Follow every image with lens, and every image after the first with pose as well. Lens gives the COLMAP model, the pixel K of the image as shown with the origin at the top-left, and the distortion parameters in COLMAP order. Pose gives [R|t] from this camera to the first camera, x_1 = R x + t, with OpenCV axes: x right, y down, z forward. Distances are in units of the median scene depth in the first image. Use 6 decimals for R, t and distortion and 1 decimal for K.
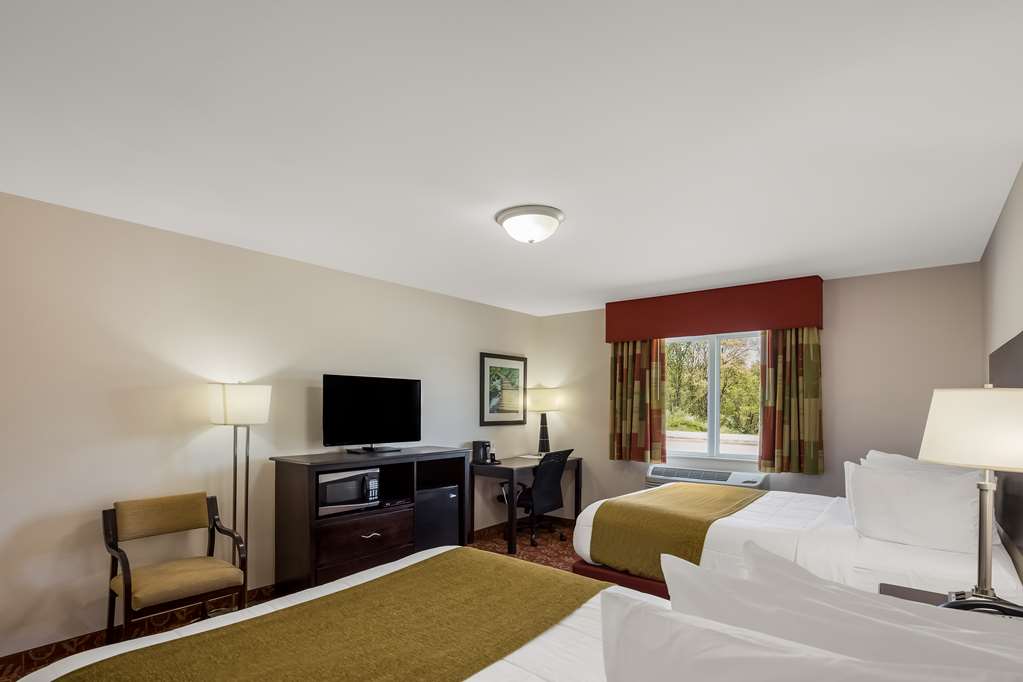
lens RADIAL K [[504.8, 0, 513.0], [0, 504.8, 403.2], [0, 0, 1]] dist [-0.000586, -0.000183]
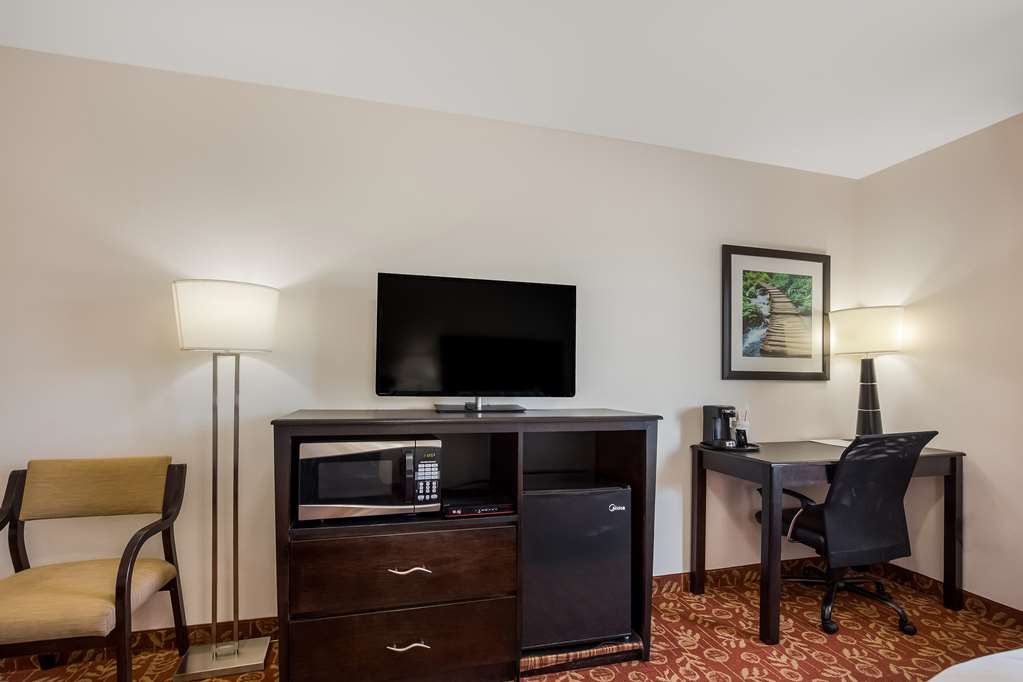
lens RADIAL K [[502.1, 0, 538.6], [0, 502.1, 374.6], [0, 0, 1]] dist [-0.013455, 0.000501]
pose [[0.829488, -0.004267, -0.558508, 0.076073], [-0.002309, 0.999936, -0.011068, 0.048323], [0.558520, 0.010471, 0.829425, 0.453081]]
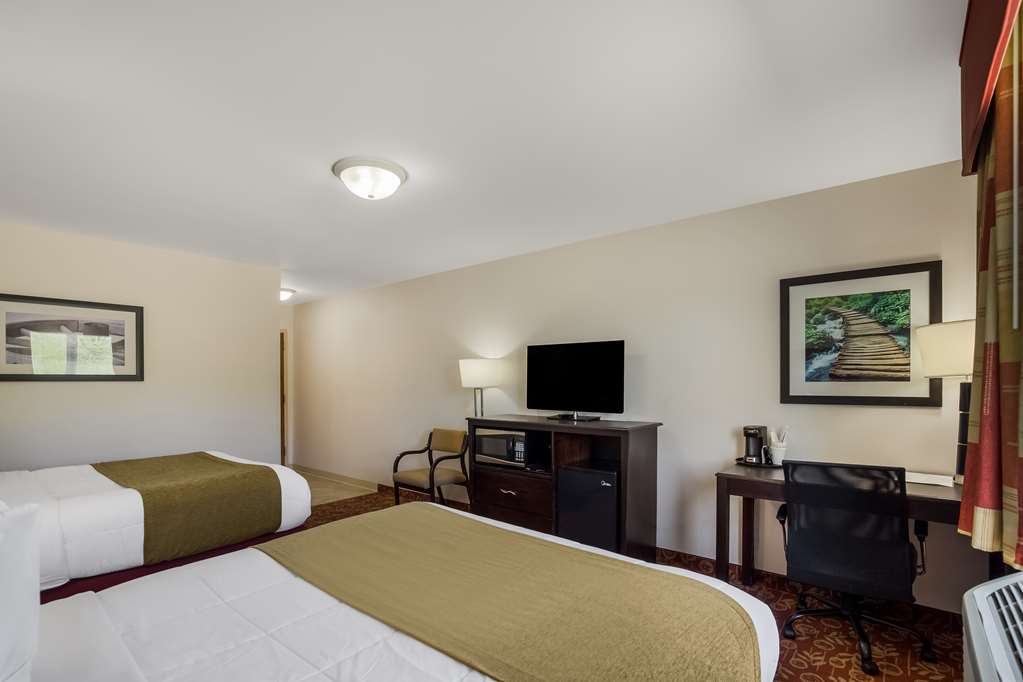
lens RADIAL K [[480.5, 0, 512.7], [0, 480.5, 387.1], [0, 0, 1]] dist [-0.020119, -0.000022]
pose [[-0.010218, 0.005462, -0.999933, 0.523897], [0.008150, 0.999952, 0.005379, 0.021385], [0.999915, -0.008095, -0.010262, 0.711491]]
